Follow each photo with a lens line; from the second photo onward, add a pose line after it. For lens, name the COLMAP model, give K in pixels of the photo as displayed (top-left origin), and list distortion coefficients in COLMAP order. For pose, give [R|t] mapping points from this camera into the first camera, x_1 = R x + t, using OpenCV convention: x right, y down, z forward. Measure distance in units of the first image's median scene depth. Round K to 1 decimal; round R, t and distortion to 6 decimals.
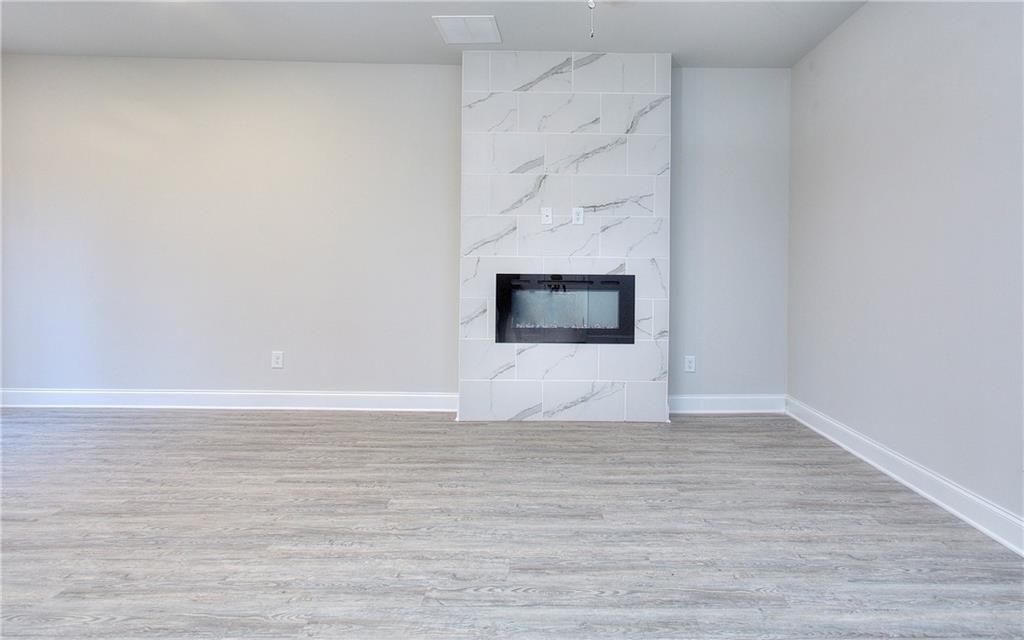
lens RADIAL K [[540.8, 0, 560.1], [0, 540.8, 269.3], [0, 0, 1]] dist [0.003224, 0.002486]
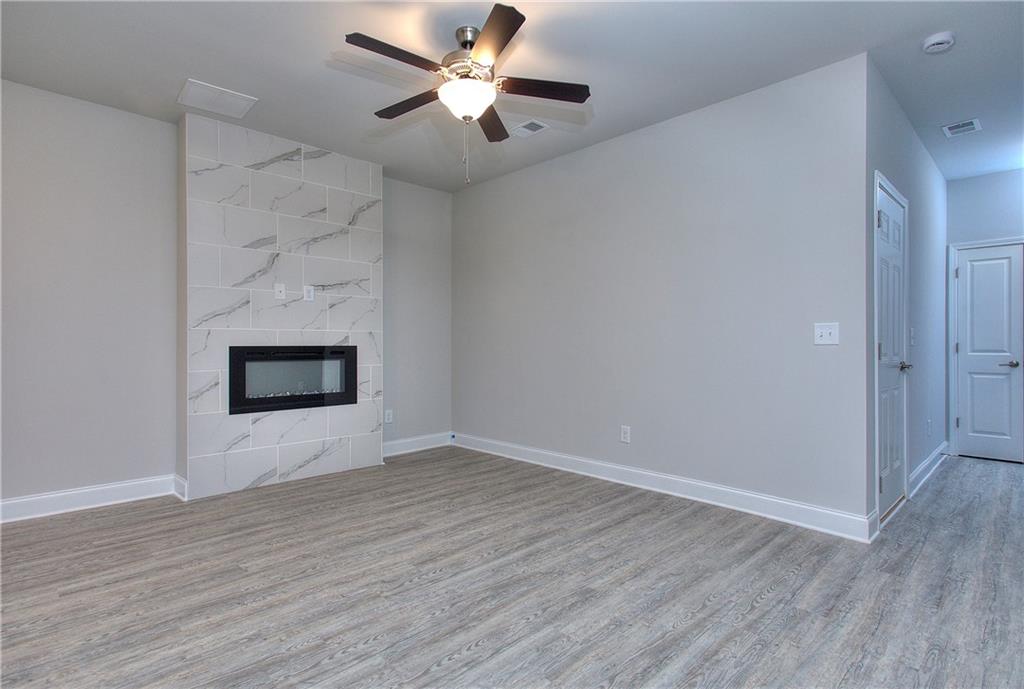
lens RADIAL K [[507.3, 0, 501.9], [0, 507.3, 342.7], [0, 0, 1]] dist [0.004322, 0.003891]
pose [[0.734858, -0.009472, 0.678154, -0.439249], [0.003594, 0.999943, 0.010072, -0.007079], [-0.678211, -0.004964, 0.734850, -0.041107]]
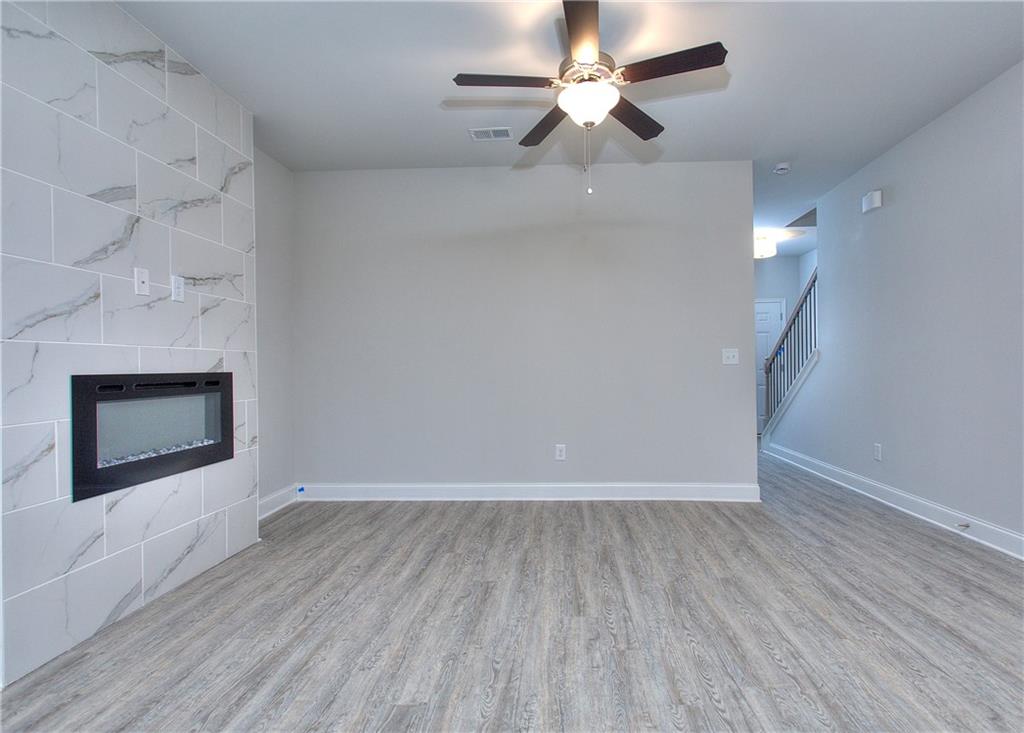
lens RADIAL K [[532.1, 0, 533.6], [0, 532.1, 366.2], [0, 0, 1]] dist [0.005607, 0.003485]
pose [[0.068854, -0.010167, 0.997575, -0.707496], [0.005521, 0.999937, 0.009810, -0.004277], [-0.997611, 0.004832, 0.068906, 0.570876]]
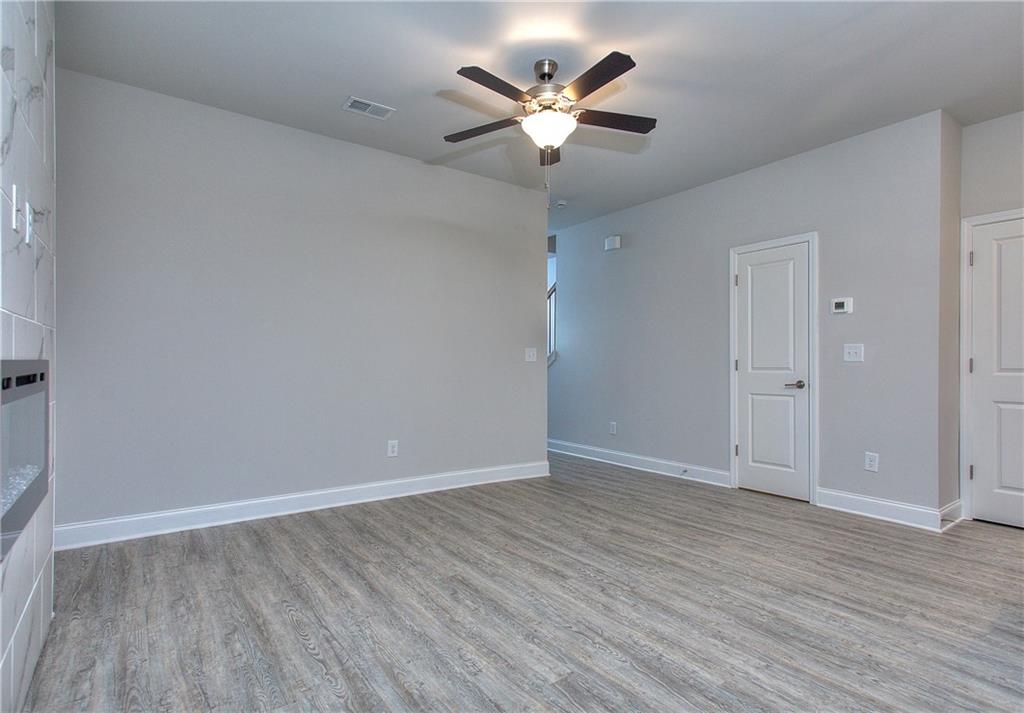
lens RADIAL K [[536.0, 0, 517.8], [0, 536.0, 362.6], [0, 0, 1]] dist [0.006352, 0.004685]
pose [[-0.575456, -0.014756, 0.817699, -0.627740], [-0.018382, 0.999818, 0.005106, 0.001382], [-0.817626, -0.012092, -0.575623, 1.060809]]
